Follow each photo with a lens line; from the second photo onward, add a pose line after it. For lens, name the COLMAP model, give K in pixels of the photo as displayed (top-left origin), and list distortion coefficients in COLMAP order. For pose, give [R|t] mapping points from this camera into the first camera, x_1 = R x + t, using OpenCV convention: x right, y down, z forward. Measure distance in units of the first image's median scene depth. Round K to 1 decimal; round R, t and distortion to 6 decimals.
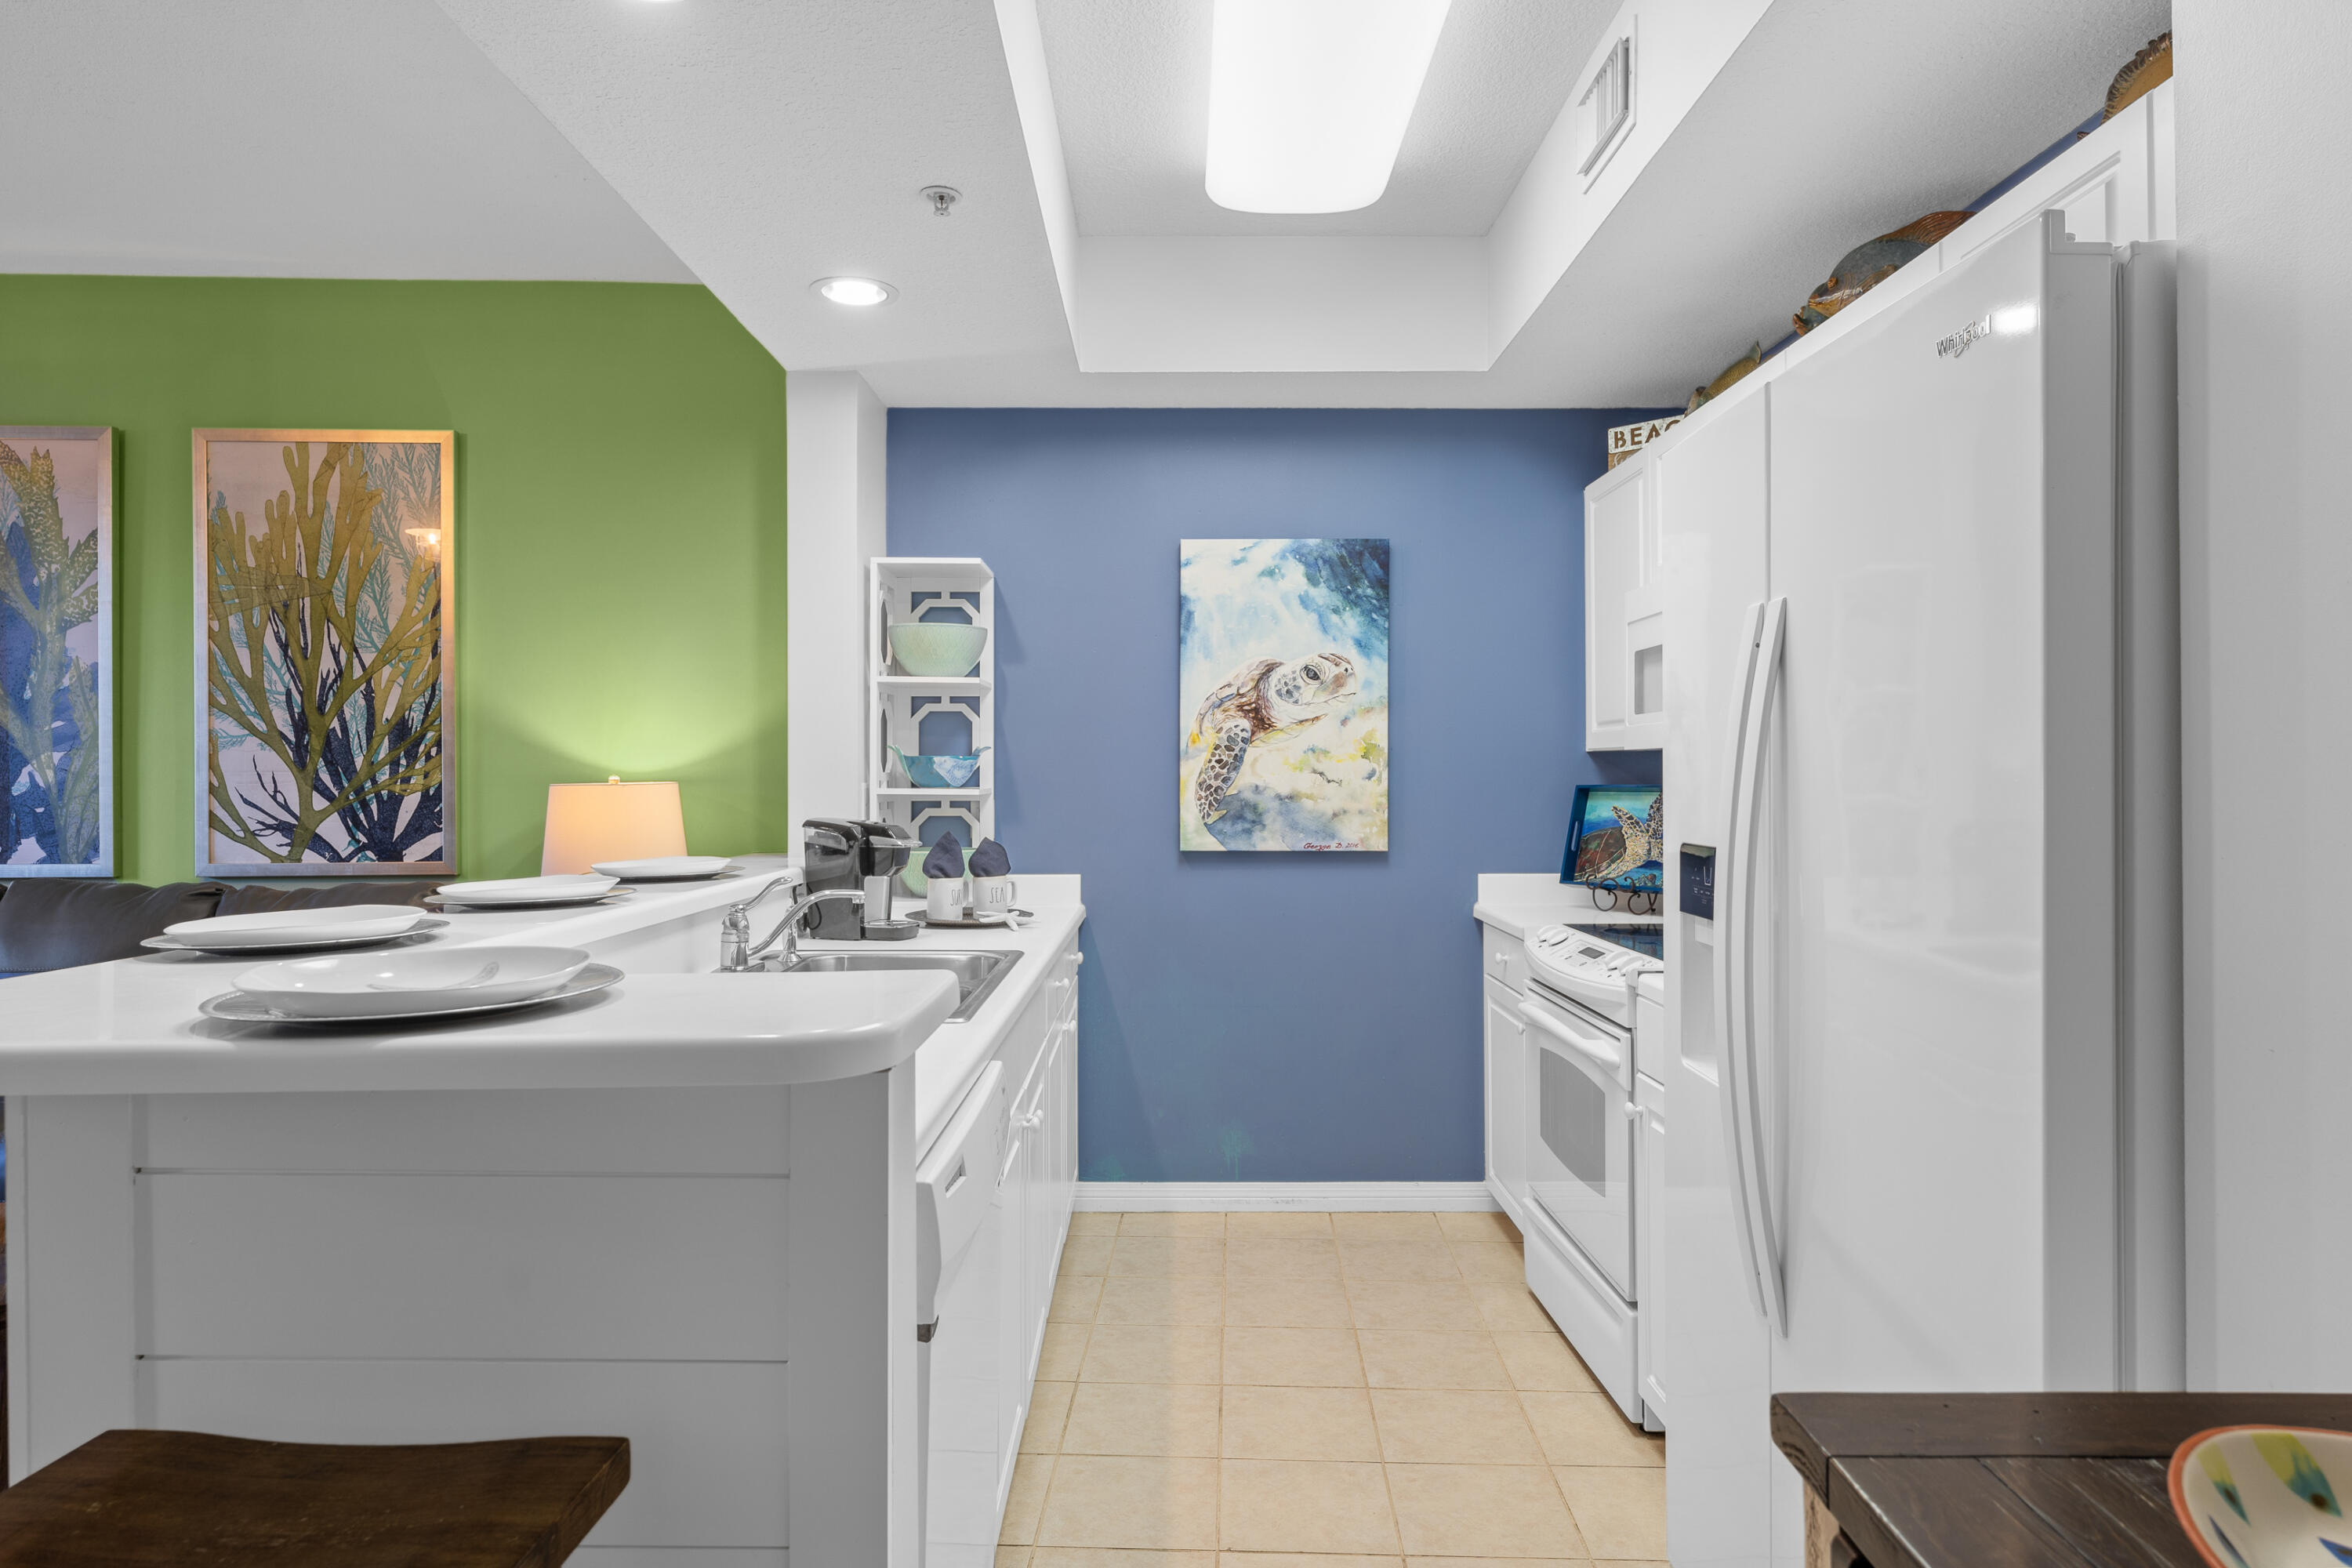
lens RADIAL K [[1363.8, 0, 1154.1], [0, 1363.8, 771.4], [0, 0, 1]] dist [-0.002083, -0.001317]
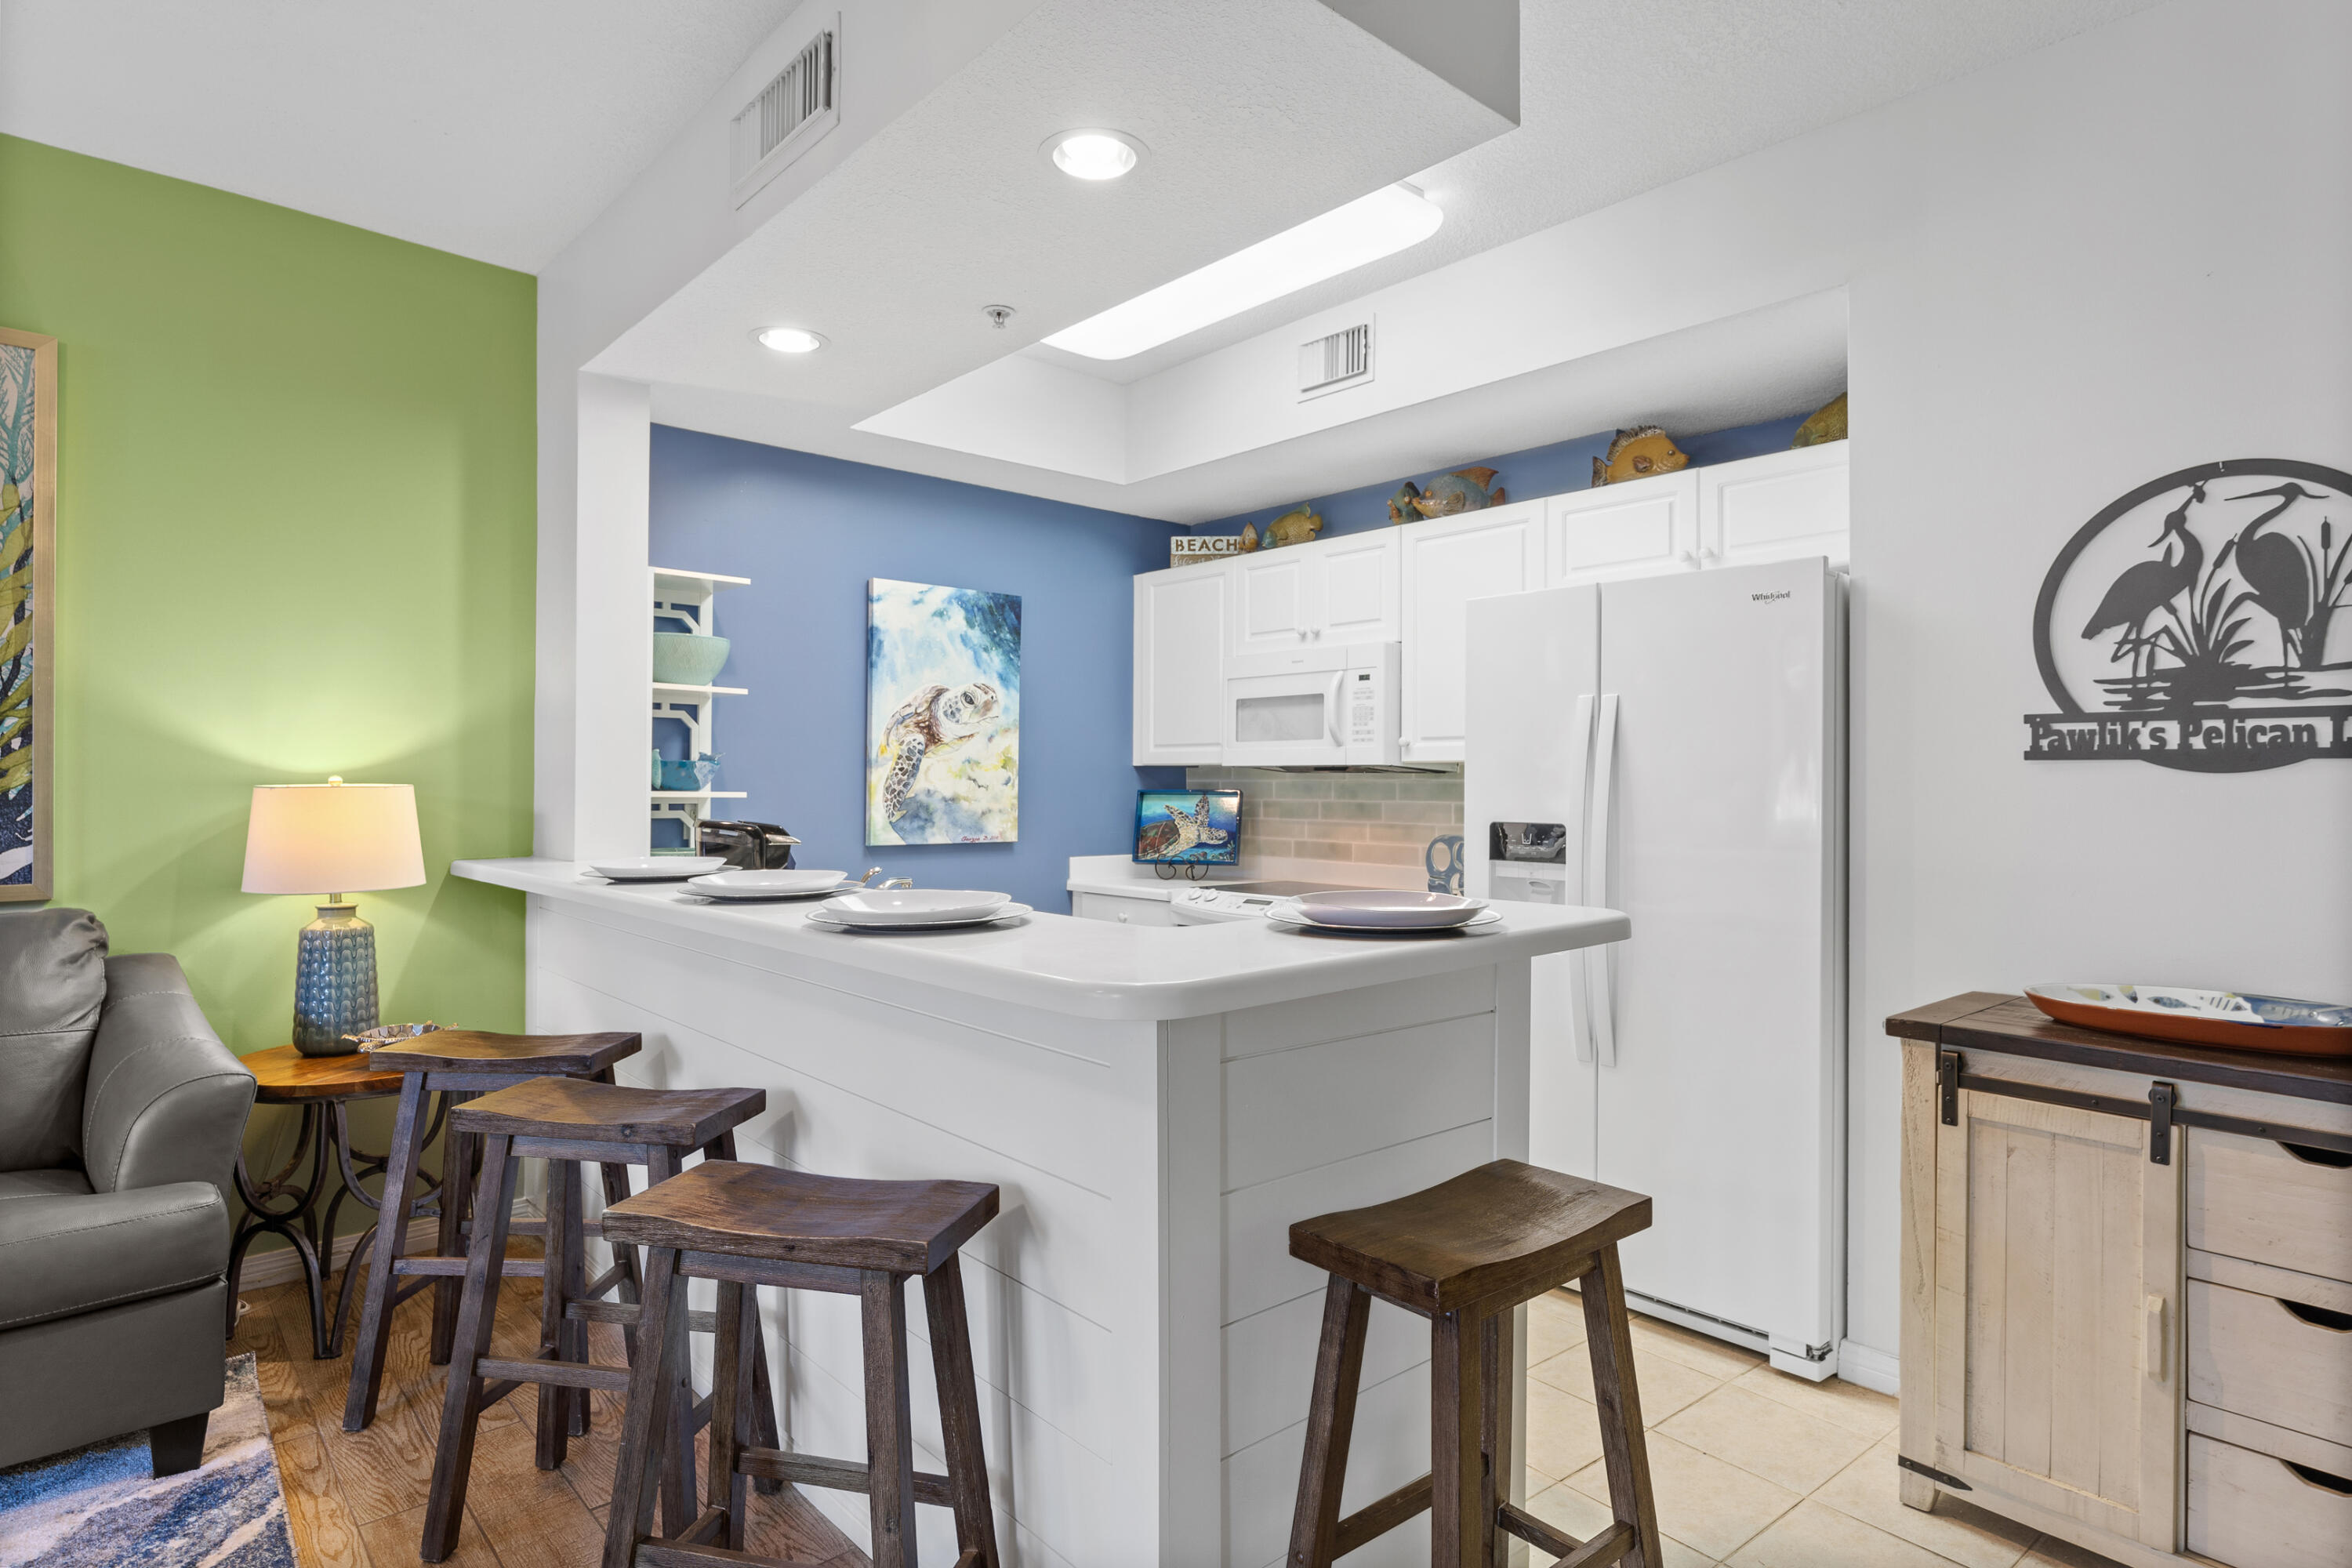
lens RADIAL K [[1276.0, 0, 1163.7], [0, 1276.0, 778.6], [0, 0, 1]] dist [0.003181, -0.002598]
pose [[0.746446, 0.008776, 0.665388, -0.519242], [-0.008725, 0.999956, -0.003400, 0.002532], [-0.665389, -0.003267, 0.746490, 0.021969]]
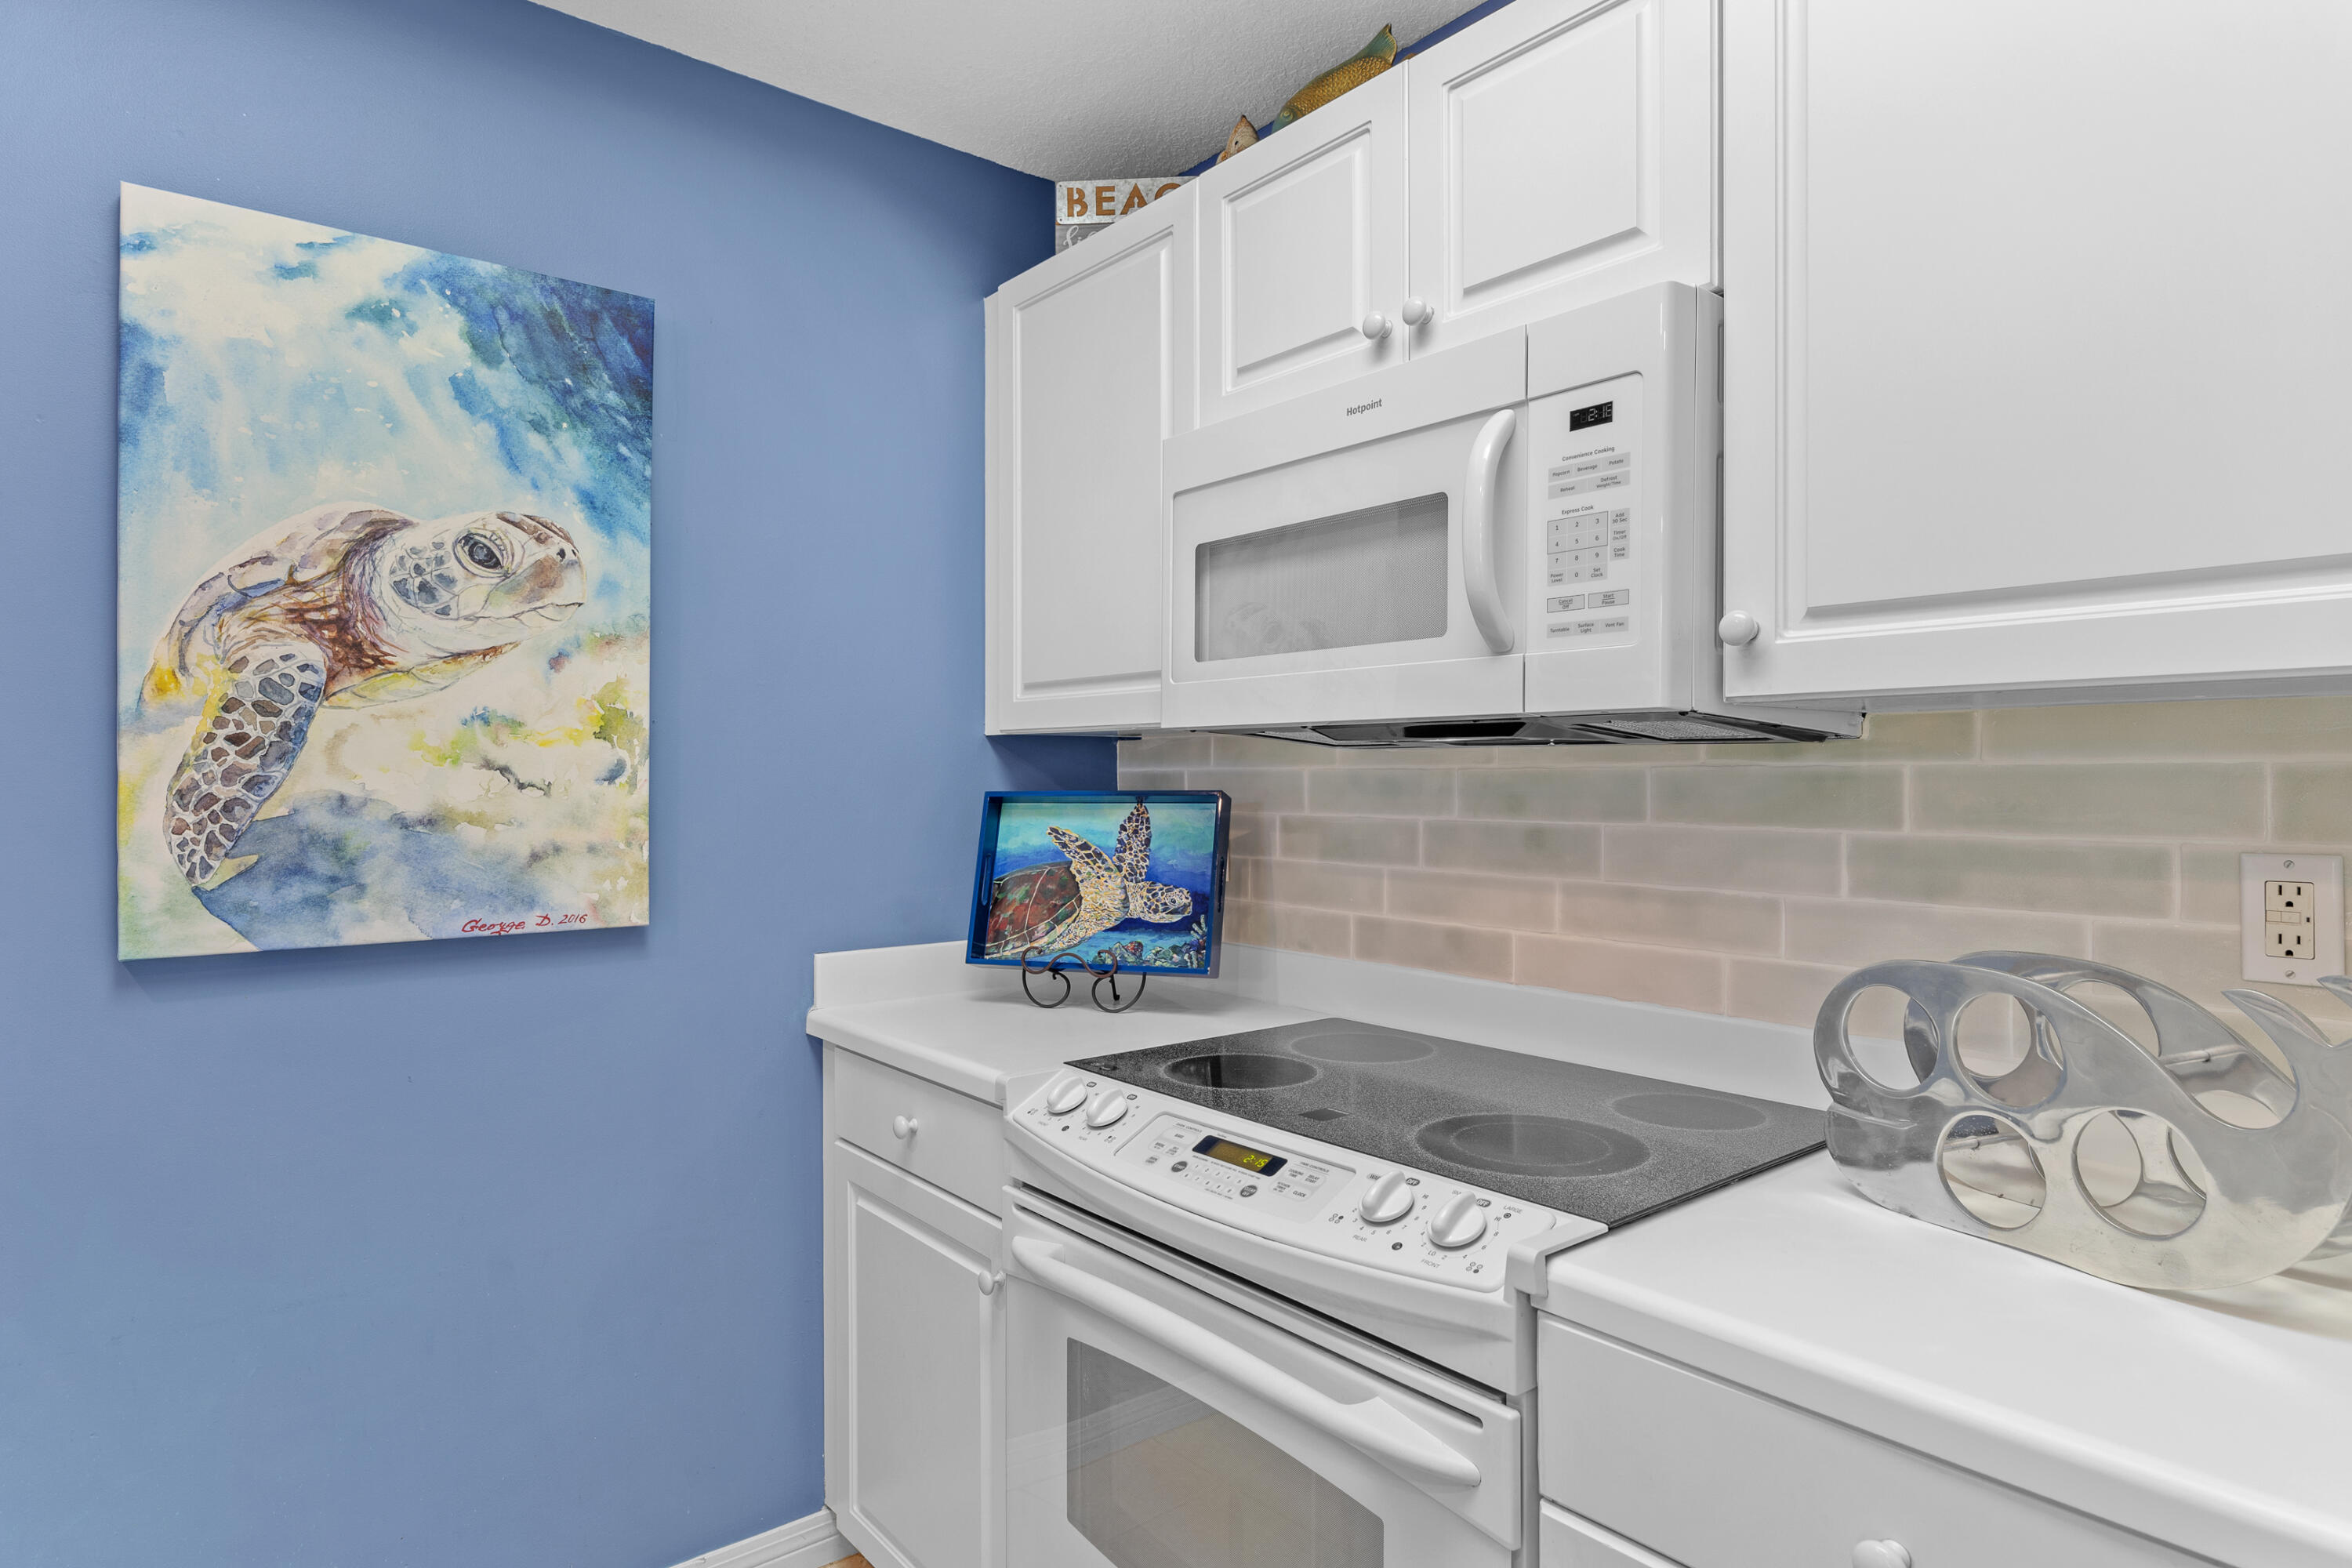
lens RADIAL K [[1319.4, 0, 1172.1], [0, 1319.4, 780.8], [0, 0, 1]] dist [0.001914, -0.005308]
pose [[0.771249, -0.000085, 0.636534, 0.011420], [-0.004845, 0.999970, 0.006004, 0.001613], [-0.636515, -0.007715, 0.771226, 0.505905]]
